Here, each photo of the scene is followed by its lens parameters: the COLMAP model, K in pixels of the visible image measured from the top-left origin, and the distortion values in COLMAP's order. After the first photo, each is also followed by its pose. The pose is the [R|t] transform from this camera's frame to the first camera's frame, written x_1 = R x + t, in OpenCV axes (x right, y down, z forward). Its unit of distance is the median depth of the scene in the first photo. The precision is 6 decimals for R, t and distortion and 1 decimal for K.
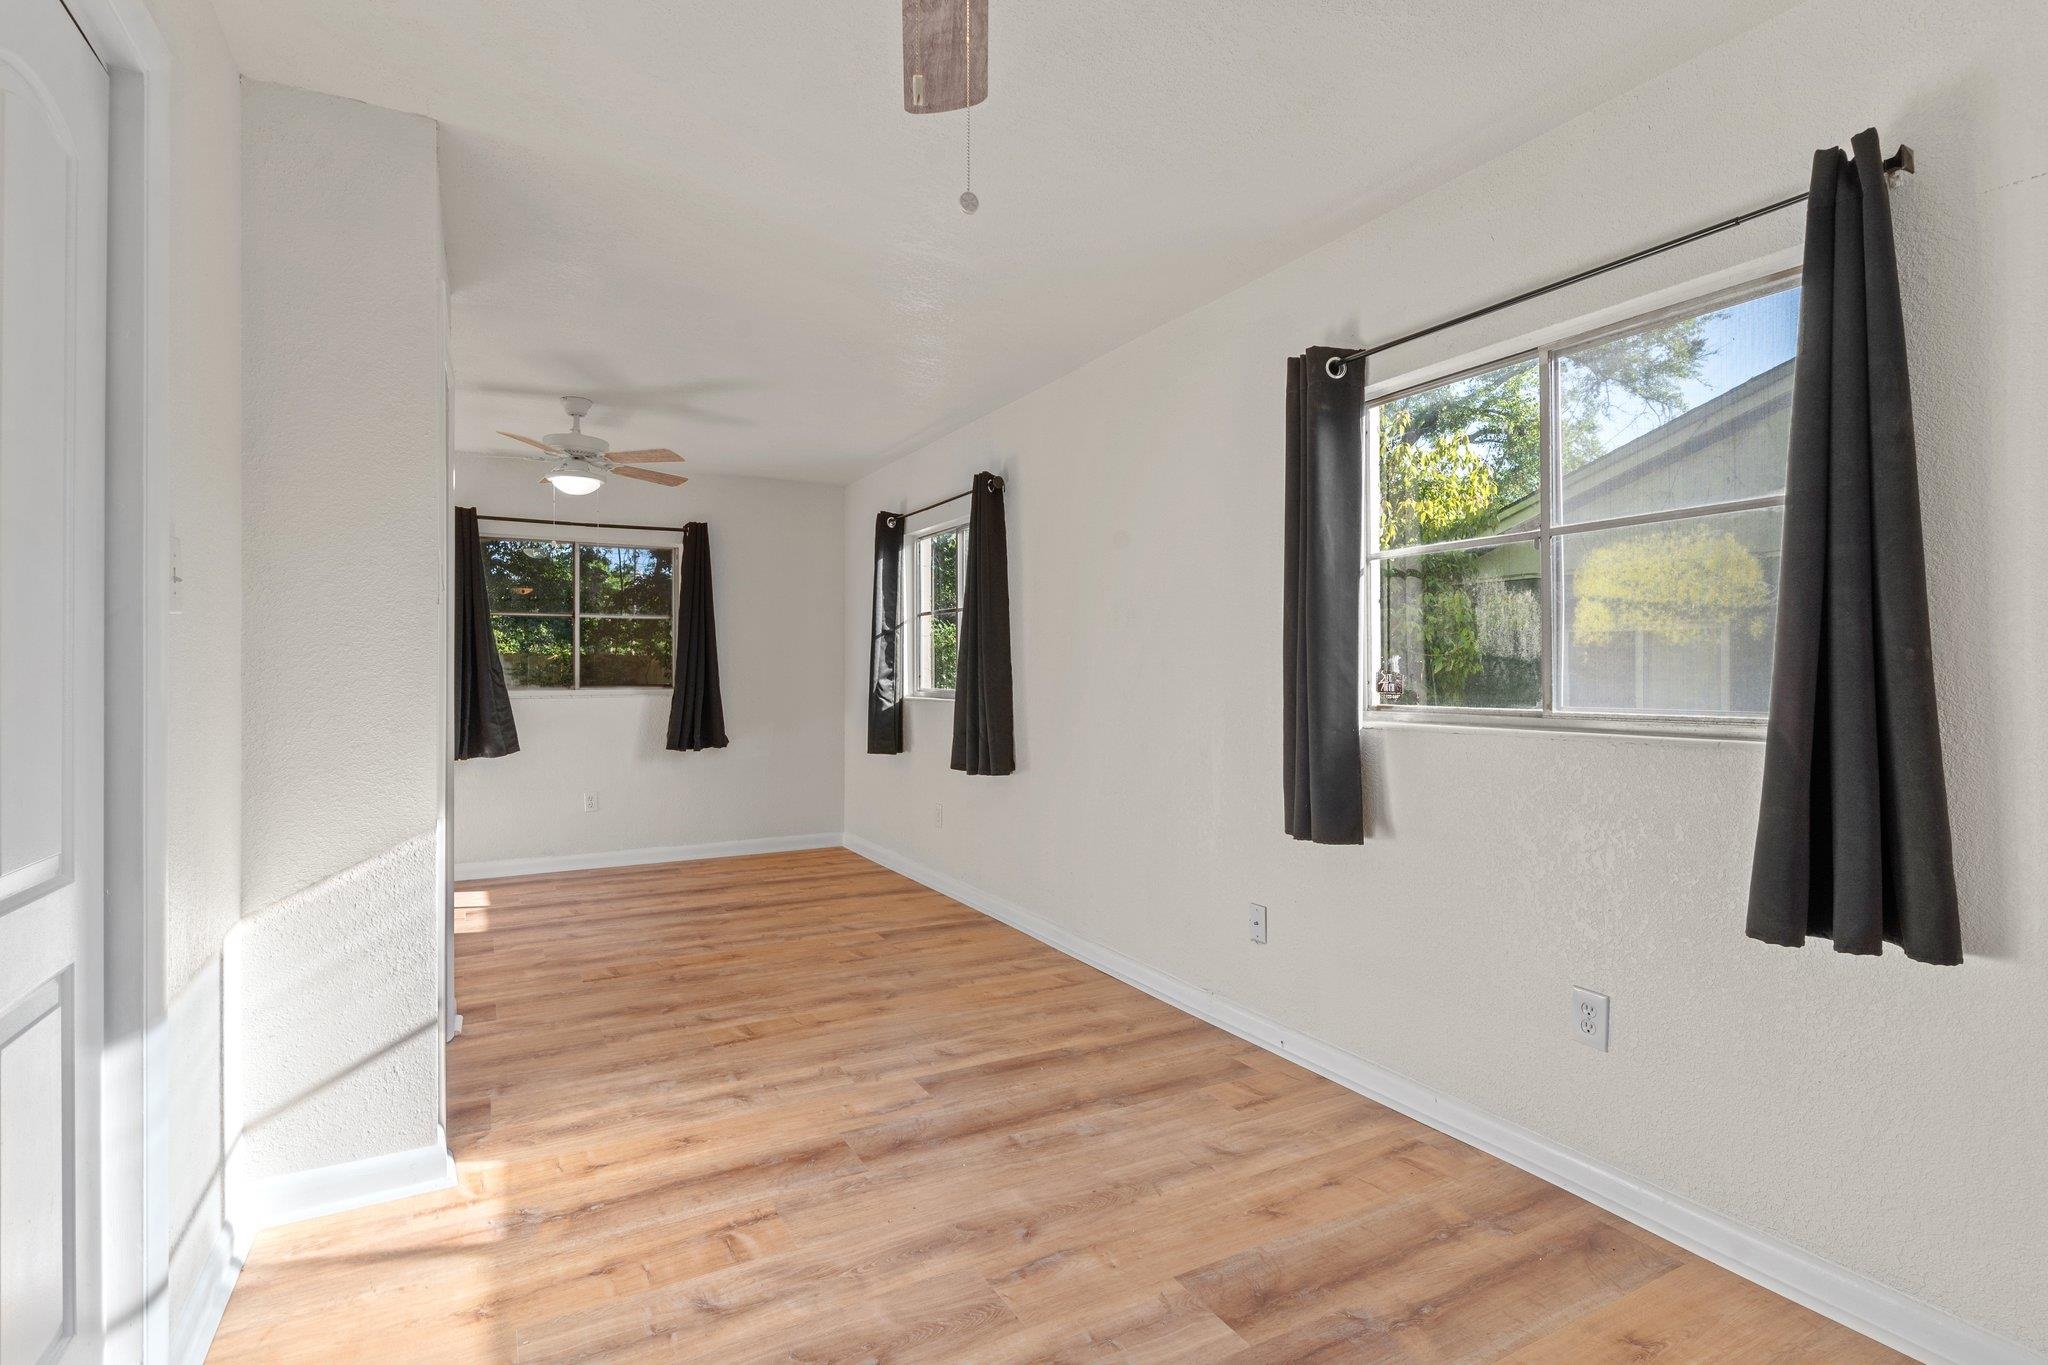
lens RADIAL K [[983.8, 0, 1017.0], [0, 983.8, 675.7], [0, 0, 1]] dist [0.005033, -0.001279]
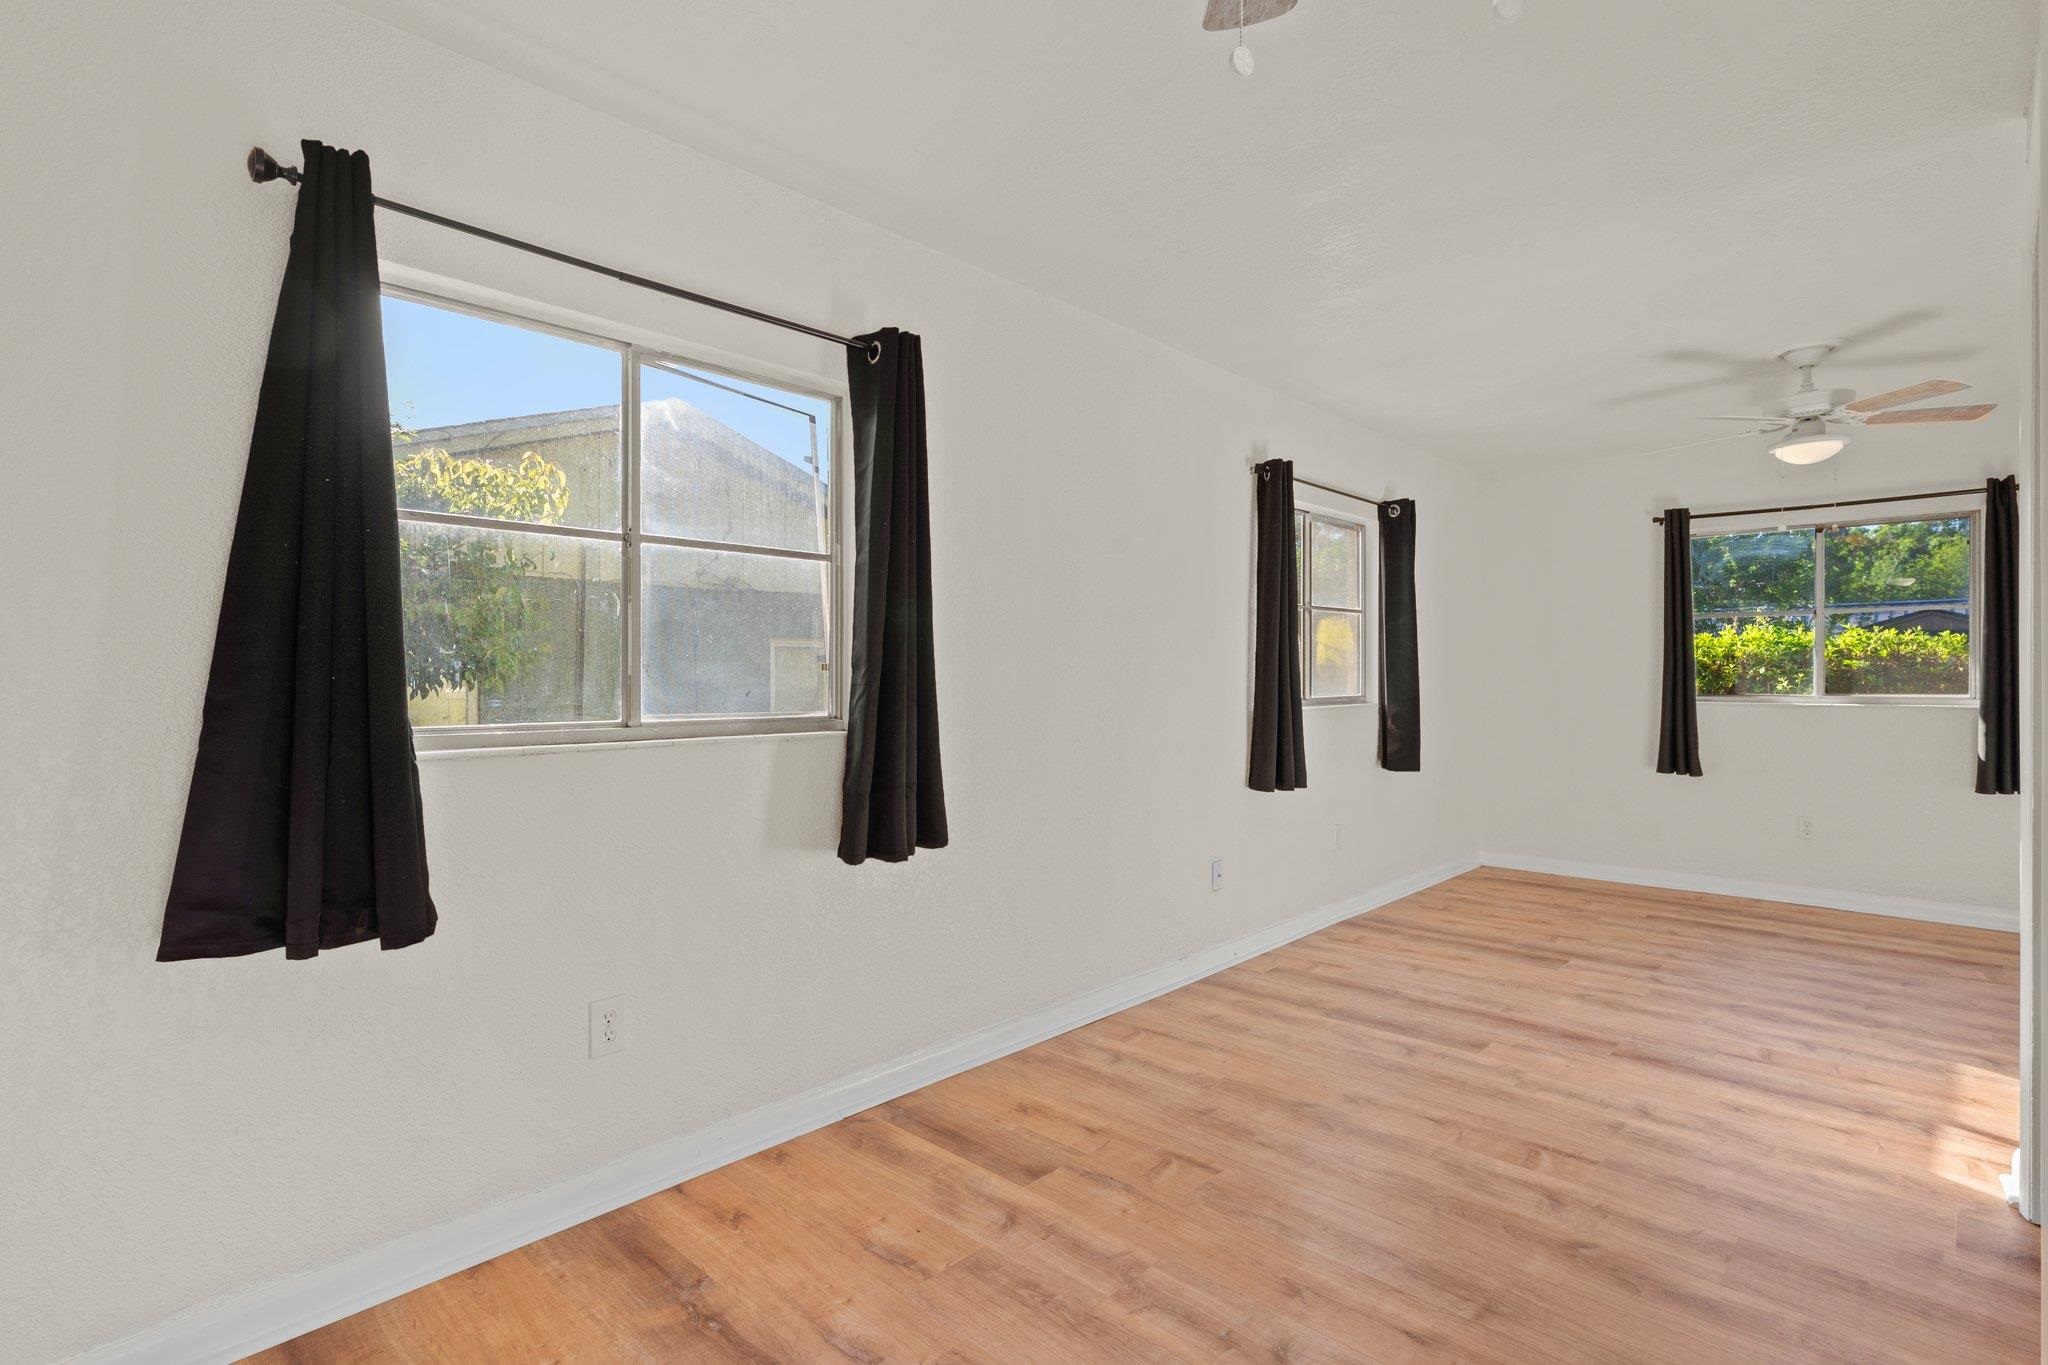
lens RADIAL K [[983.8, 0, 1006.9], [0, 983.8, 682.8], [0, 0, 1]] dist [0.005033, -0.001279]
pose [[-0.294202, -0.003175, 0.955738, -0.931684], [0.007442, 0.999957, 0.005613, -0.005800], [-0.955714, 0.008764, -0.294166, 1.711721]]
